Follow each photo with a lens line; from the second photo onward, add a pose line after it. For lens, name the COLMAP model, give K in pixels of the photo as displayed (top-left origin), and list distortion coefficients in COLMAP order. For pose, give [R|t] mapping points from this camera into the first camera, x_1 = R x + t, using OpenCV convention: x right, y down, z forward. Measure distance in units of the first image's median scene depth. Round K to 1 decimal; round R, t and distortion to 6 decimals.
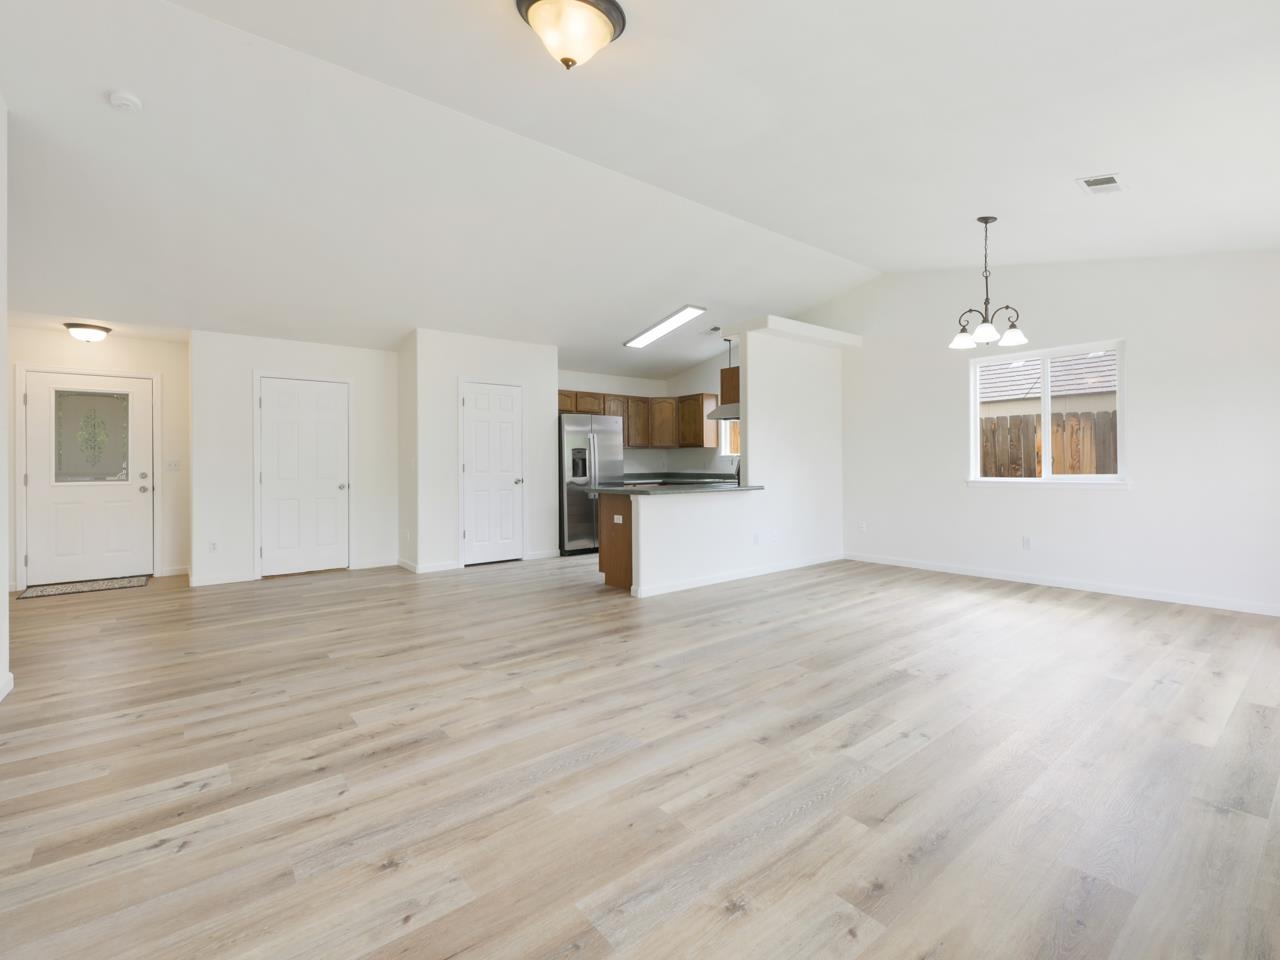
lens RADIAL K [[581.7, 0, 640.0], [0, 581.7, 480.0], [0, 0, 1]] dist [0.001265, 0.000215]
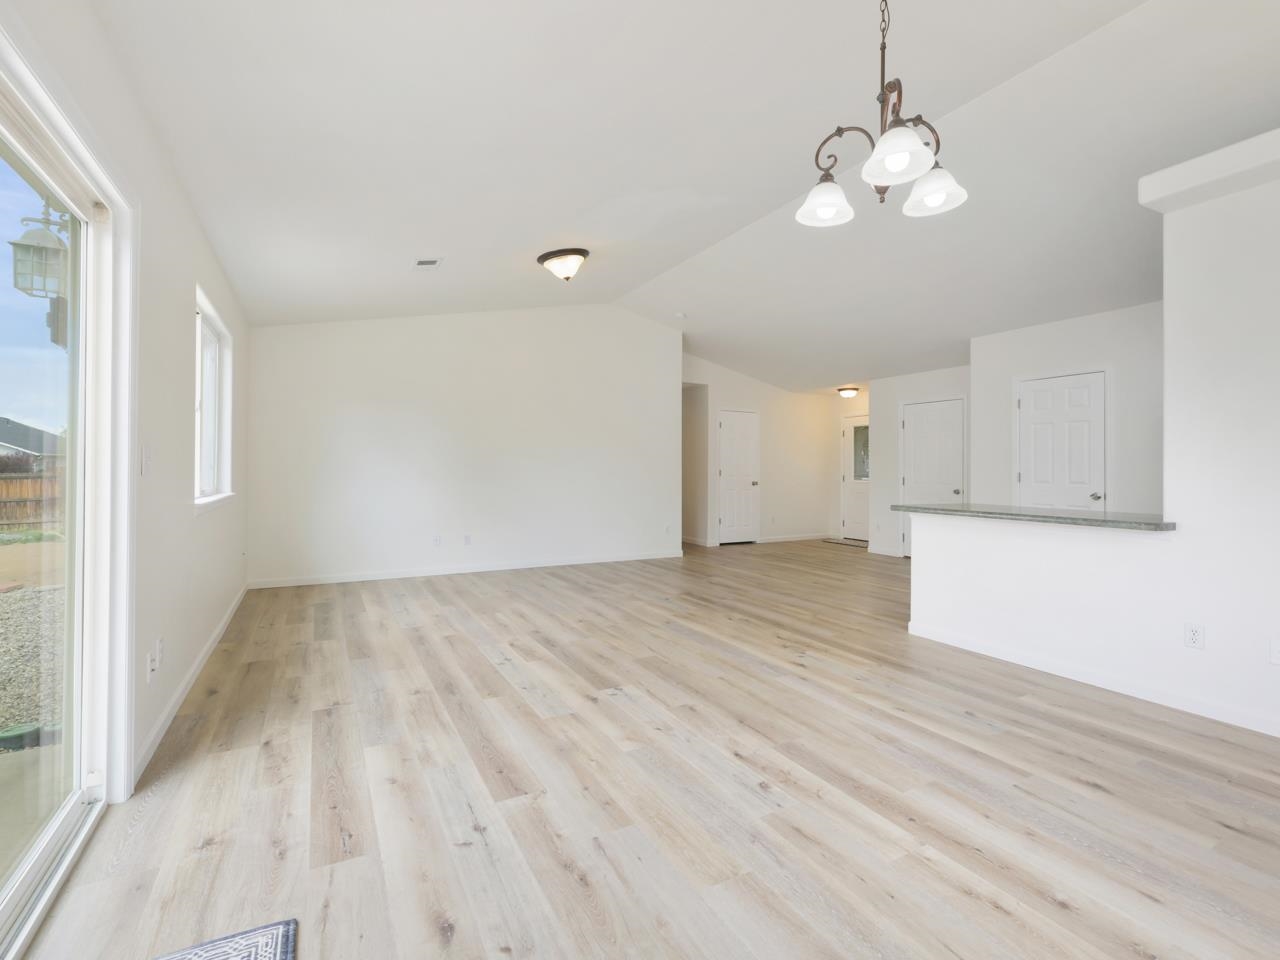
lens RADIAL K [[566.5, 0, 640.0], [0, 566.5, 480.0], [0, 0, 1]] dist [0.000233, 0.000188]
pose [[-0.159134, 0.025080, -0.986938, 1.200928], [-0.035274, 0.998895, 0.031071, -0.040080], [0.986627, 0.039757, -0.158073, 1.034478]]
